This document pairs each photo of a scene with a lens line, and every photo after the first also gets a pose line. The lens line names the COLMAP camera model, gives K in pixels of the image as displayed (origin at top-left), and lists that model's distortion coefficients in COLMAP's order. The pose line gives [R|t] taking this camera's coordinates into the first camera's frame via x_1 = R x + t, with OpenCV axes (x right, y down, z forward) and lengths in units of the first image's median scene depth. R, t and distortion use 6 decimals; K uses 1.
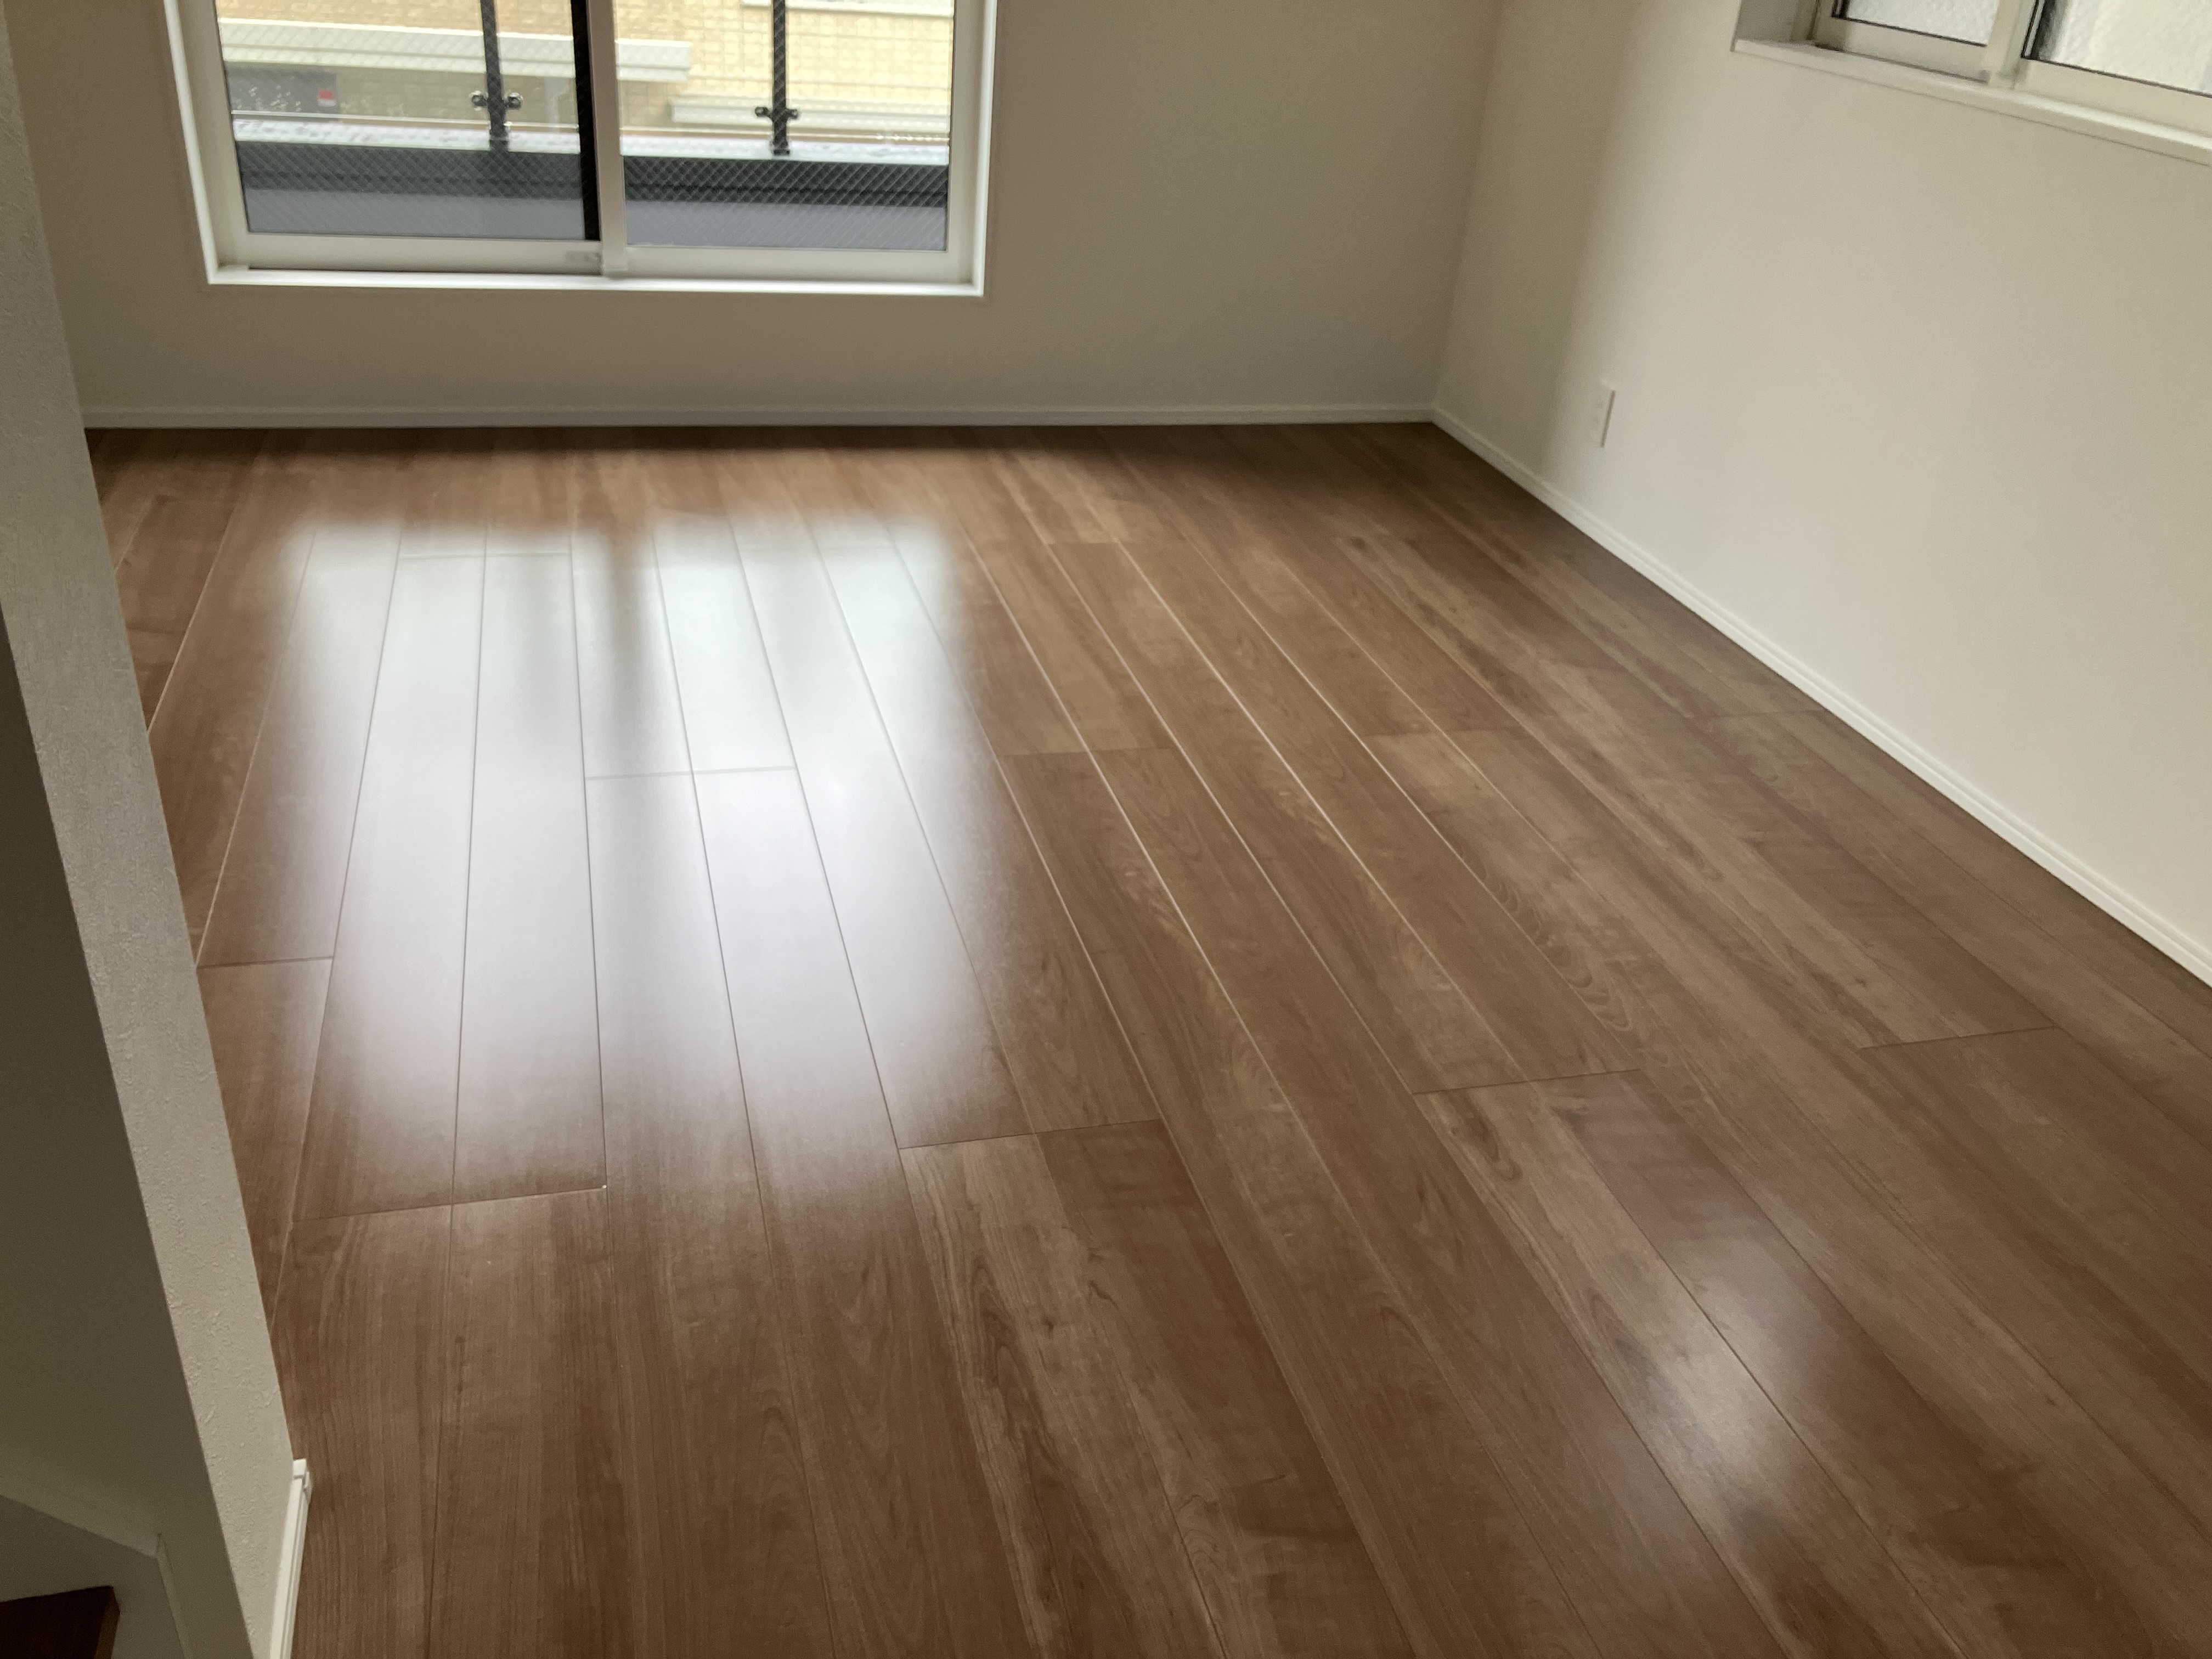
lens RADIAL K [[1827.5, 0, 1074.2], [0, 1827.5, 863.7], [0, 0, 1]] dist [0.043348, -0.053666]
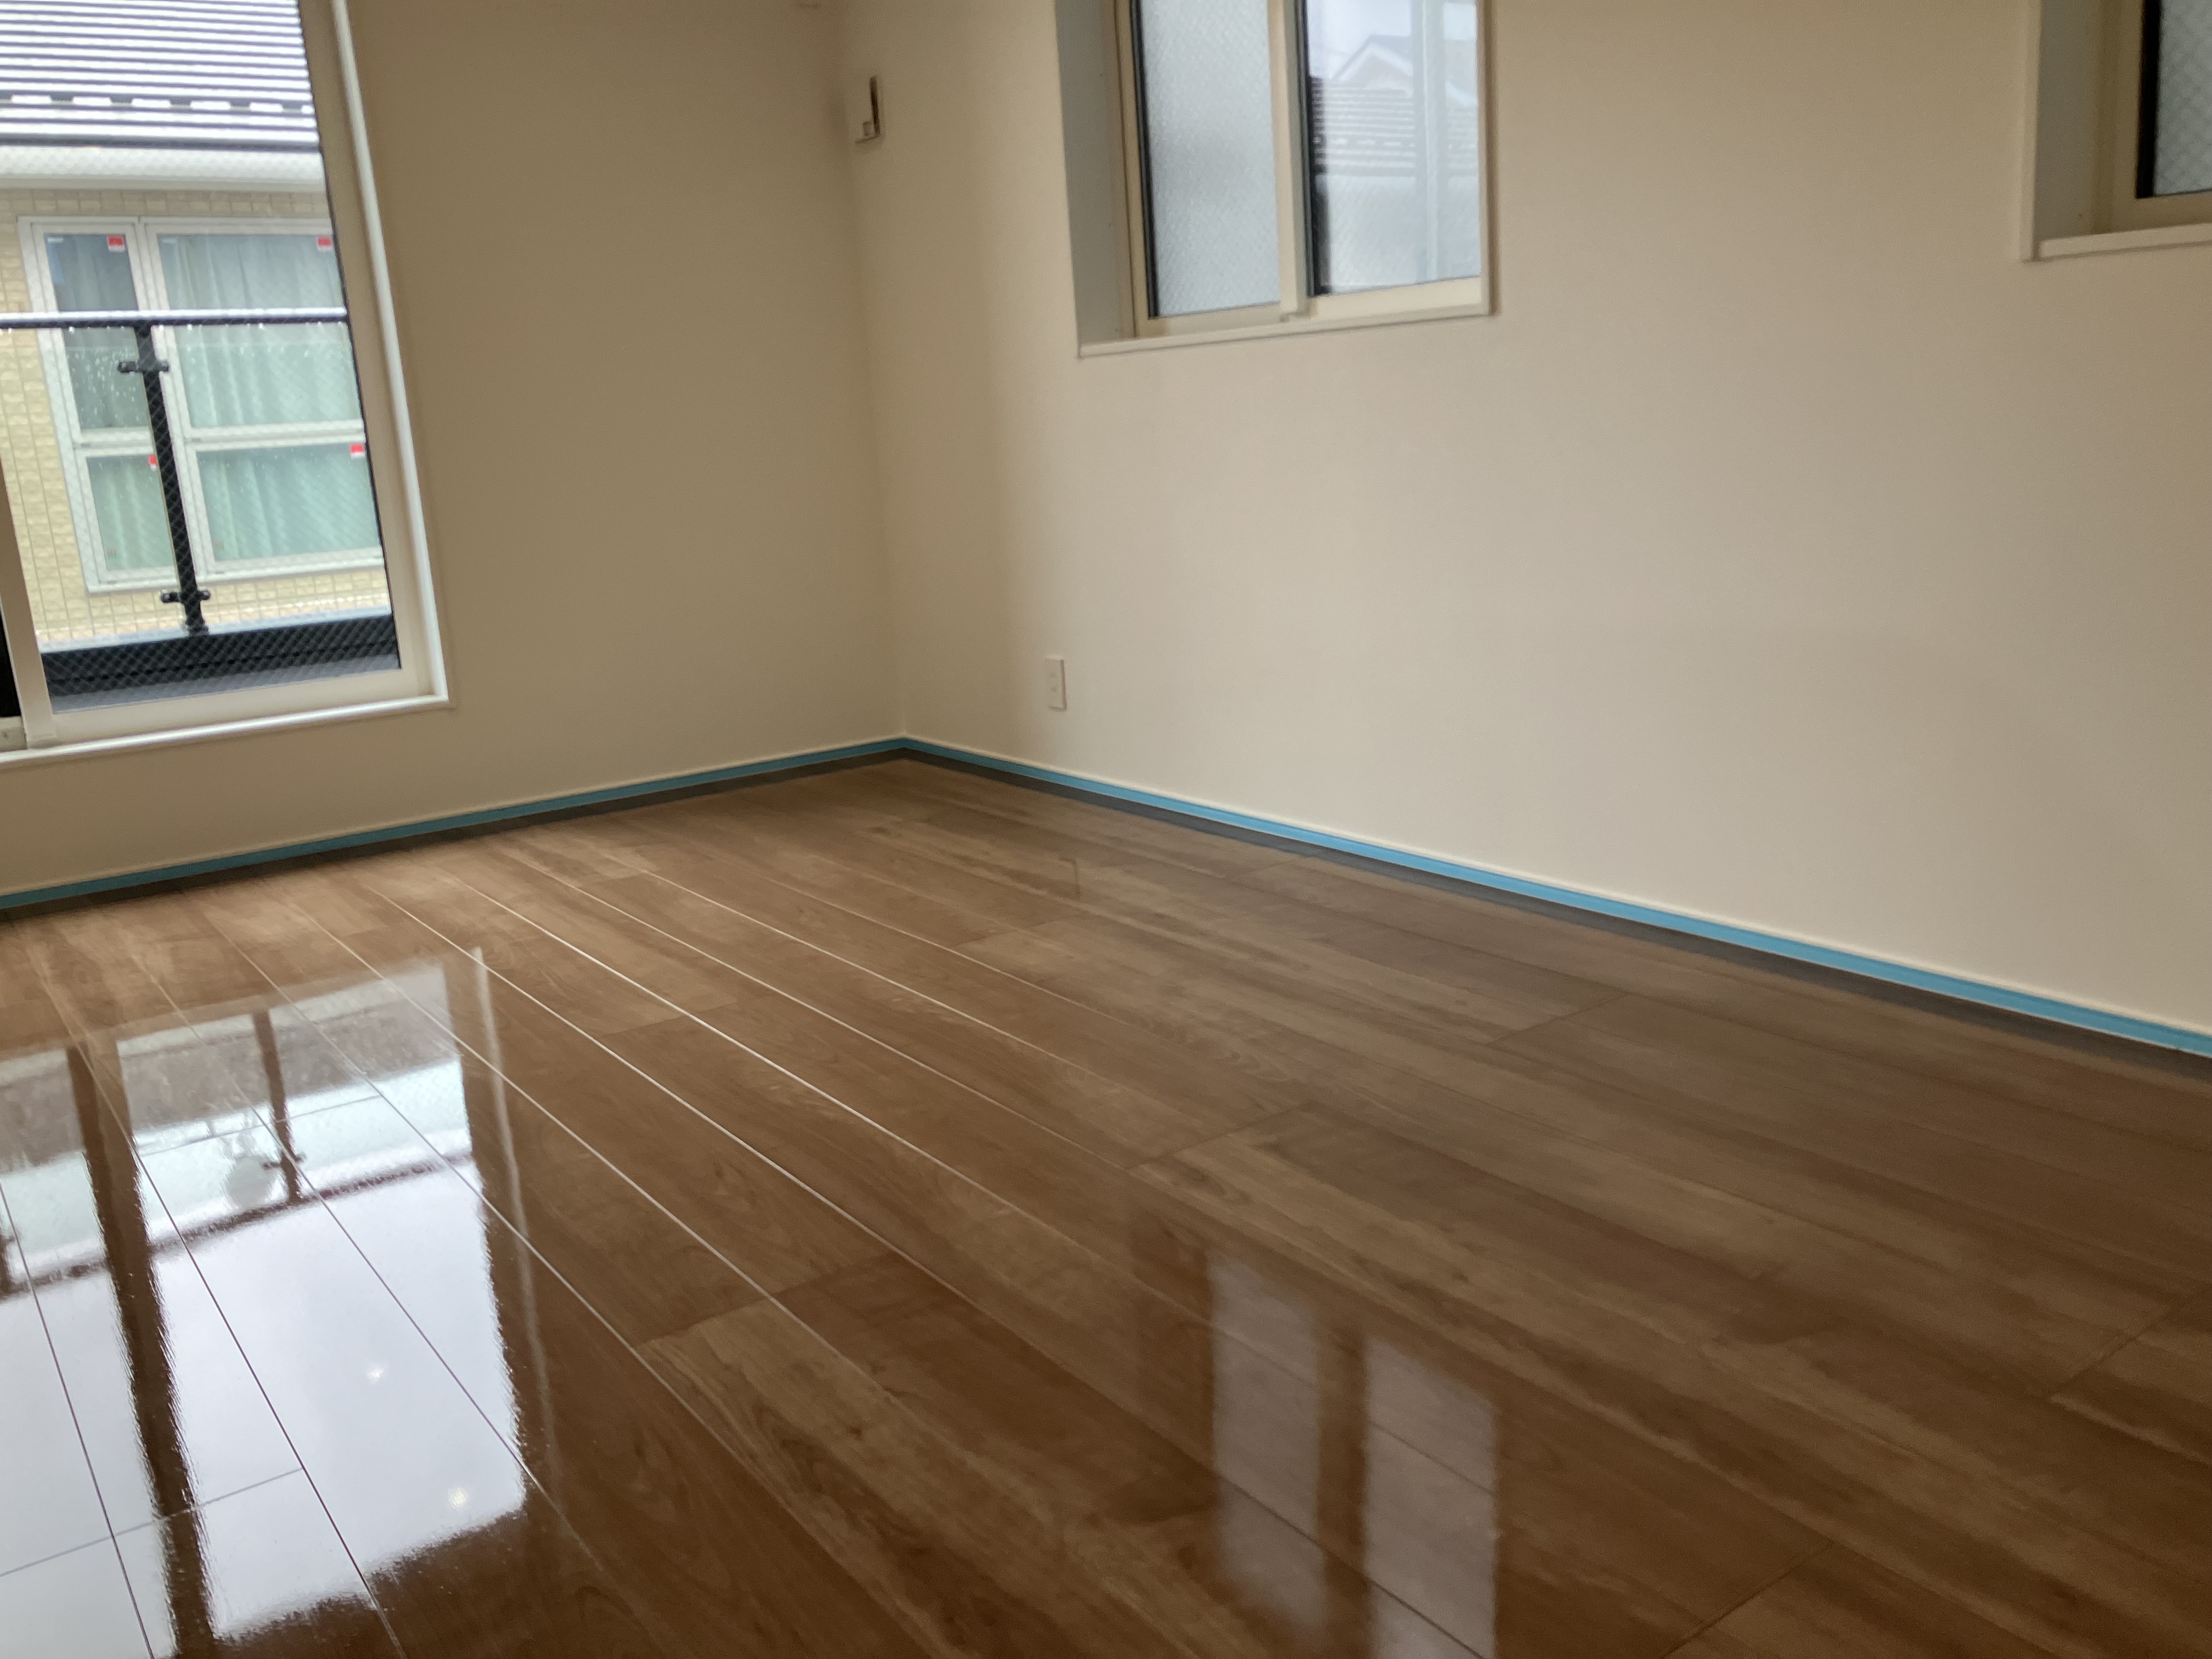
lens RADIAL K [[1827.5, 0, 1056.6], [0, 1827.5, 816.5], [0, 0, 1]] dist [0.043348, -0.053666]
pose [[0.930870, -0.200862, 0.305183, -0.094699], [0.281445, 0.926859, -0.248436, 0.151881], [-0.232960, 0.317154, 0.919317, 0.022856]]
